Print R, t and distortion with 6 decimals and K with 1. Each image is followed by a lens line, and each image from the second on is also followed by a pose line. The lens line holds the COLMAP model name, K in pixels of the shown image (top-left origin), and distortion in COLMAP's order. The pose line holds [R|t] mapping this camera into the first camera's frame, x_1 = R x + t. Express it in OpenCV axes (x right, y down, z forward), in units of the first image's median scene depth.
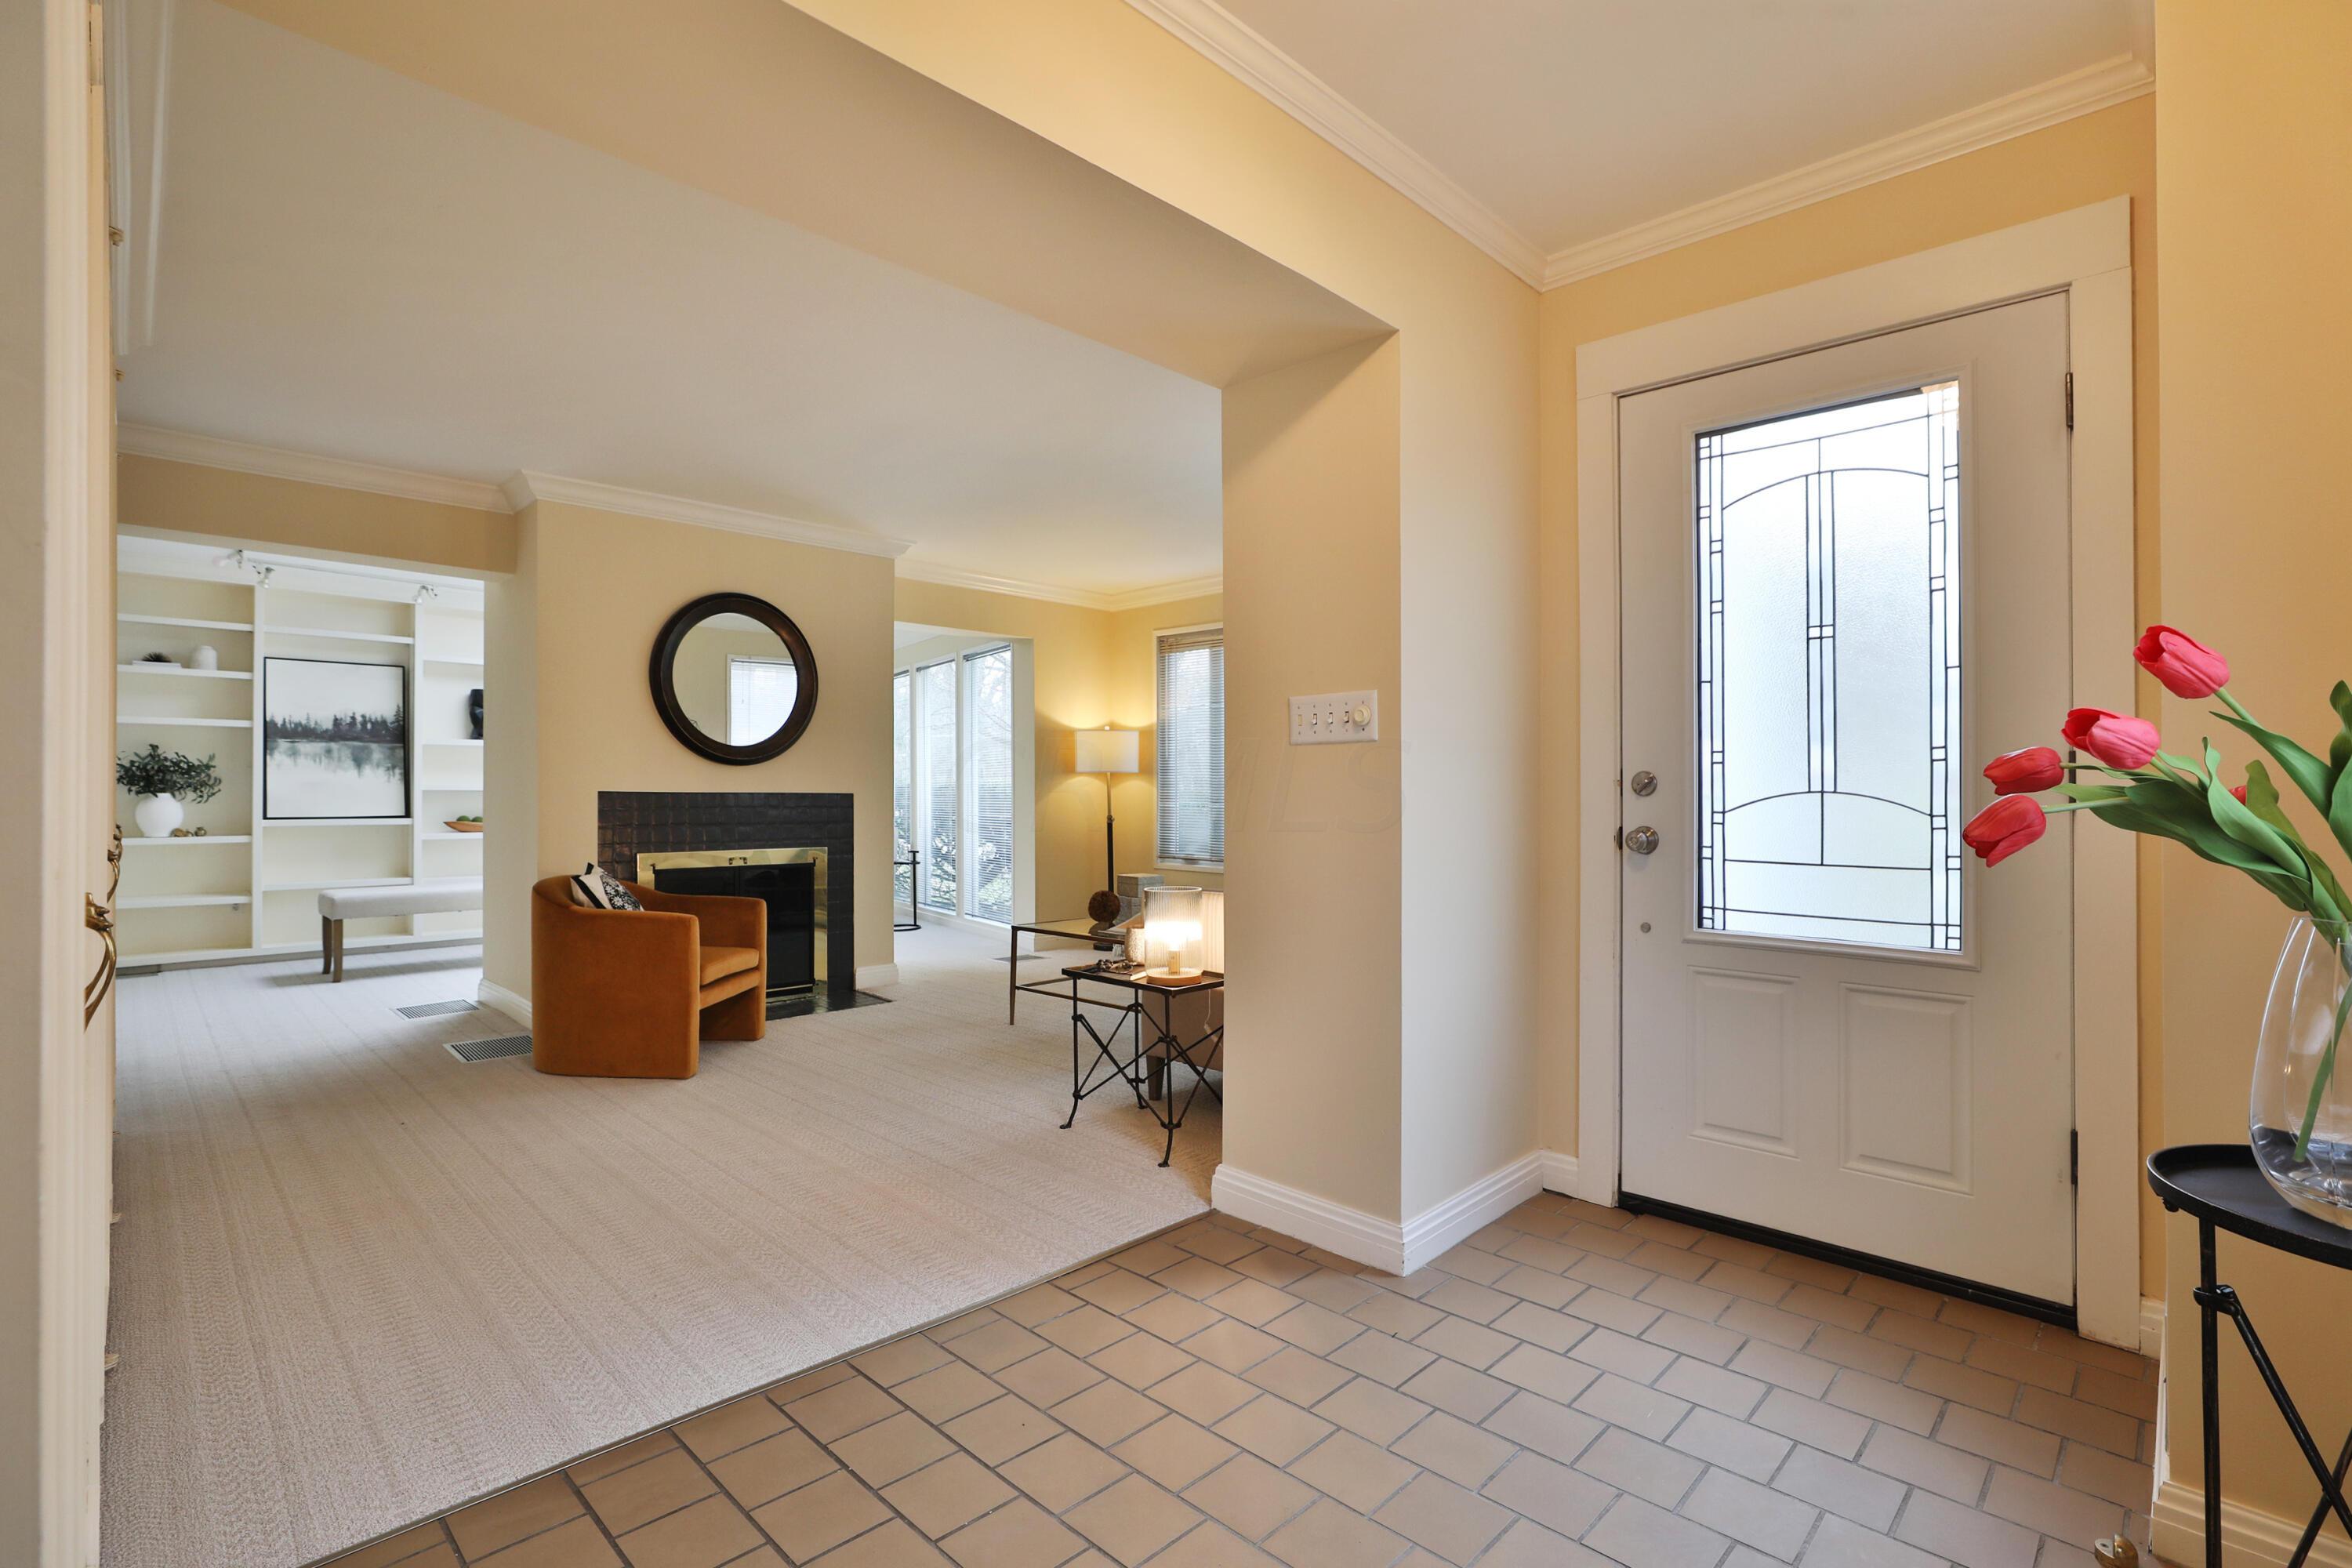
lens RADIAL K [[1095.7, 0, 1176.0], [0, 1095.7, 784.0], [0, 0, 1]] dist [-0.055256, 0.013054]
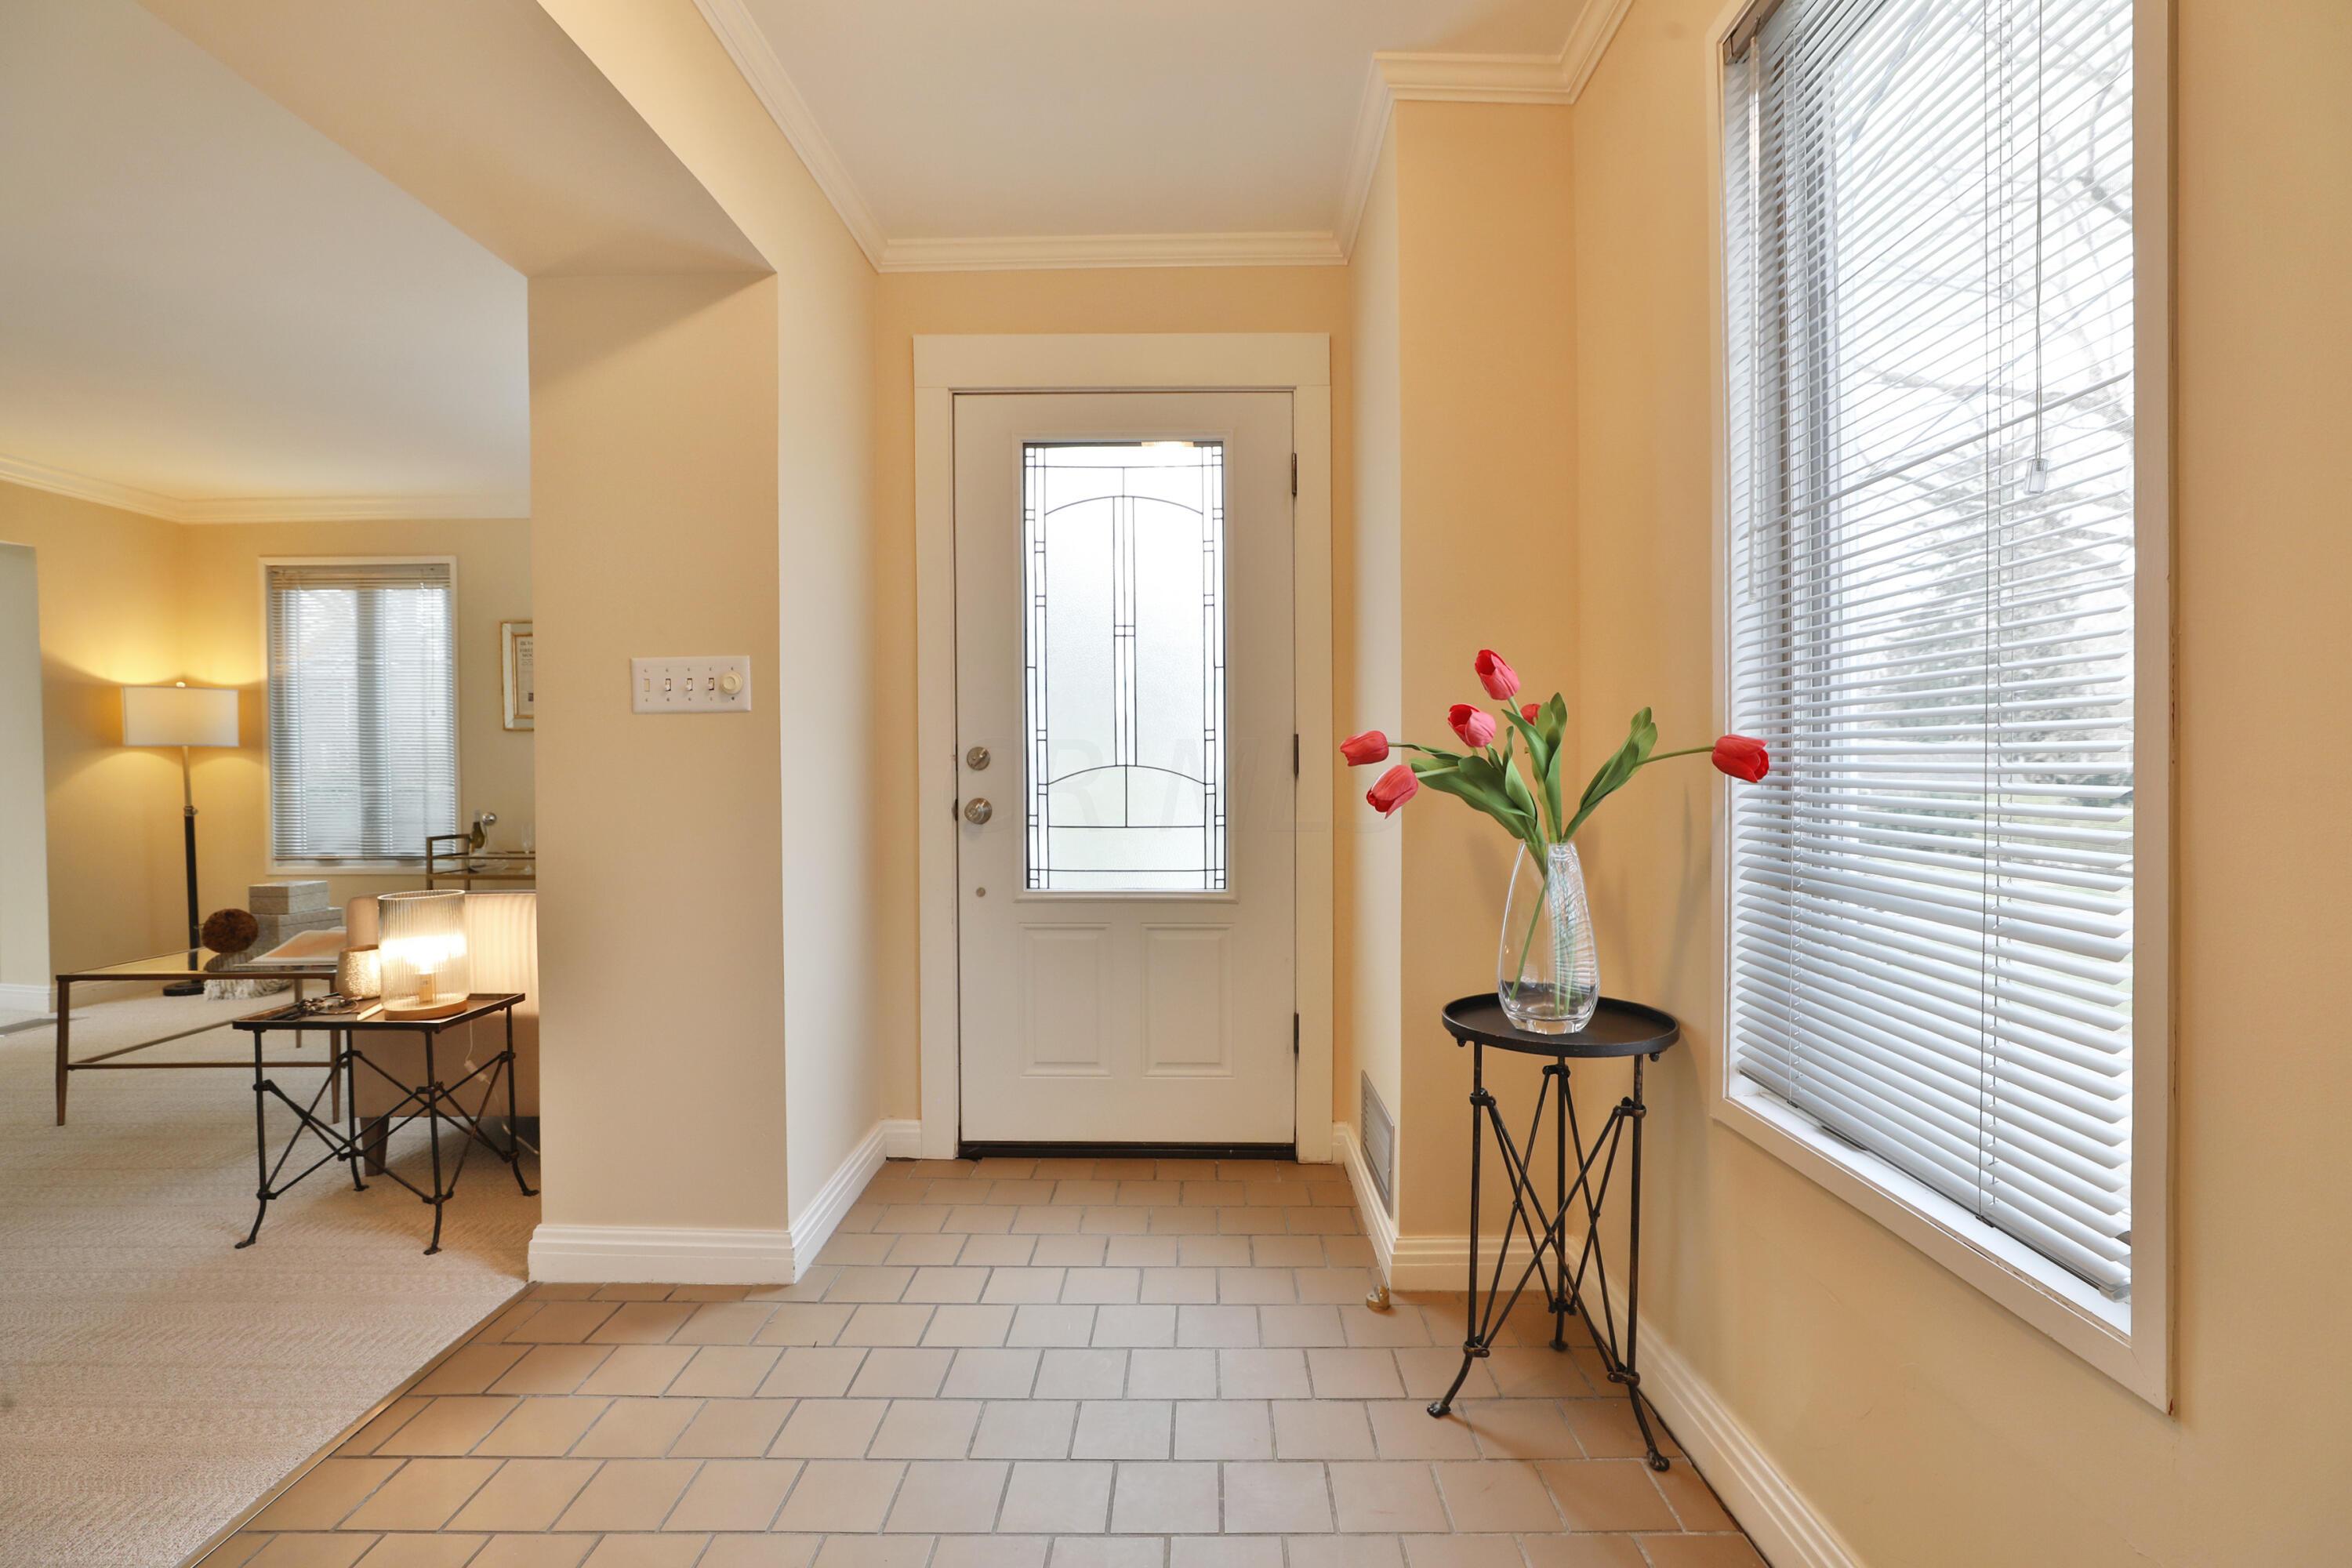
lens RADIAL K [[1088.3, 0, 1179.4], [0, 1088.3, 776.0], [0, 0, 1]] dist [-0.044227, 0.019747]
pose [[0.701527, -0.010206, 0.712570, -0.201891], [0.001869, 0.999920, 0.012481, 0.003602], [-0.712640, -0.007424, 0.701490, 0.104311]]
